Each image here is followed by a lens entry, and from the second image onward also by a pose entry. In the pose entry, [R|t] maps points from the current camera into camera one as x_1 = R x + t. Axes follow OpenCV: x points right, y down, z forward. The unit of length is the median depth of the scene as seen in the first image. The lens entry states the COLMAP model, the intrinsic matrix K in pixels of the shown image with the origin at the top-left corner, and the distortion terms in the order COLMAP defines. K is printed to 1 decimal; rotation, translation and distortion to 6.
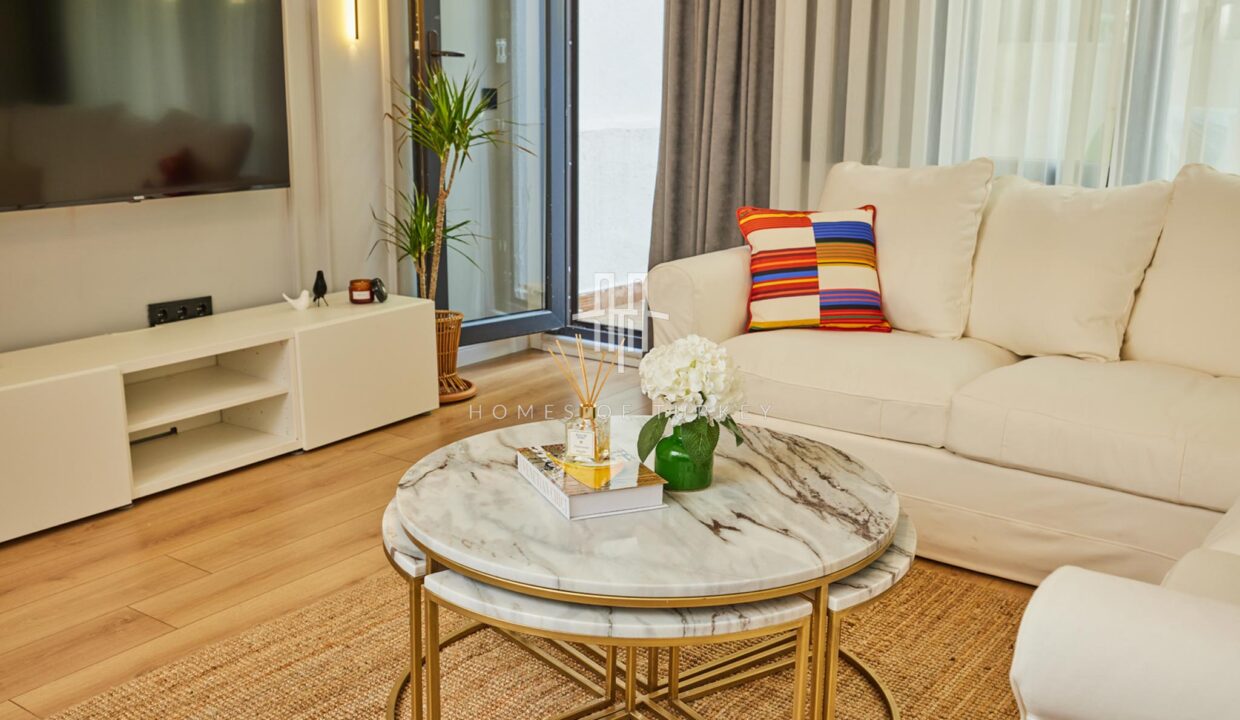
lens RADIAL K [[1193.2, 0, 620.0], [0, 1193.2, 360.0], [0, 0, 1]] dist [-0.000066, 0.003487]
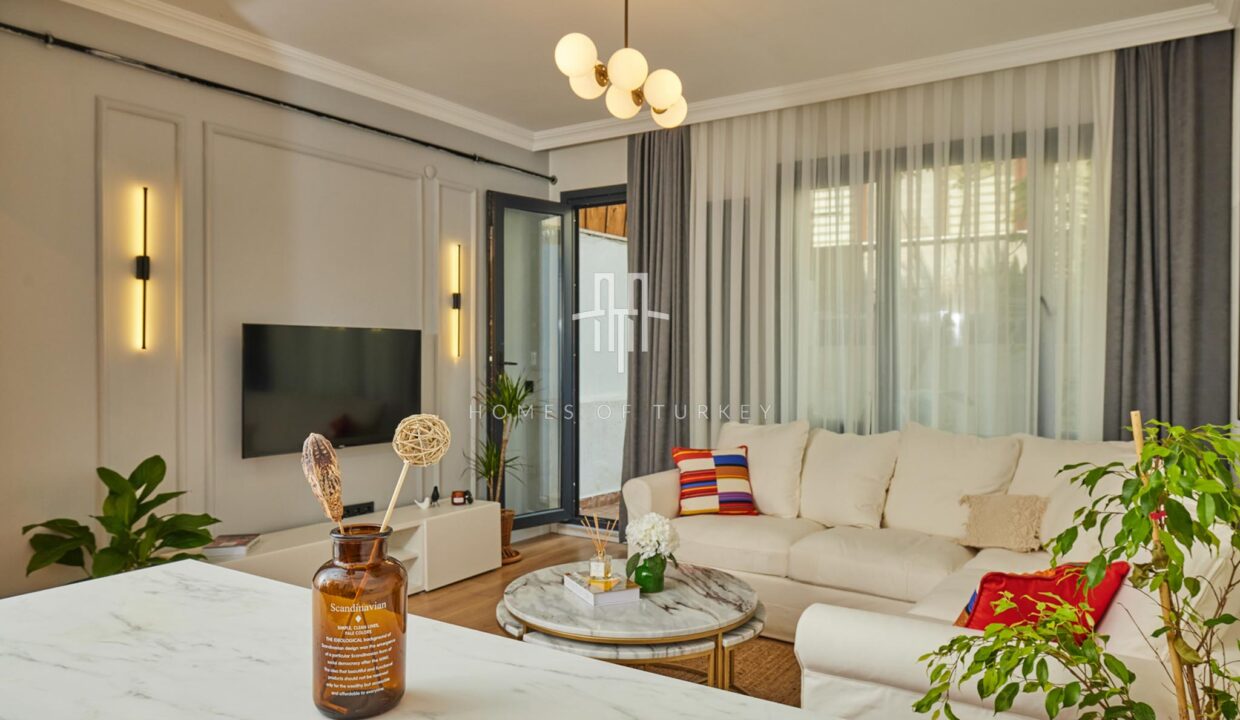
lens RADIAL K [[819.9, 0, 620.0], [0, 819.9, 360.0], [0, 0, 1]] dist [0.000756, 0.000089]
pose [[0.999297, -0.008195, 0.036578, -0.027399], [0.016303, 0.973702, -0.227240, 0.026900], [-0.033754, 0.227677, 0.973152, -0.265729]]
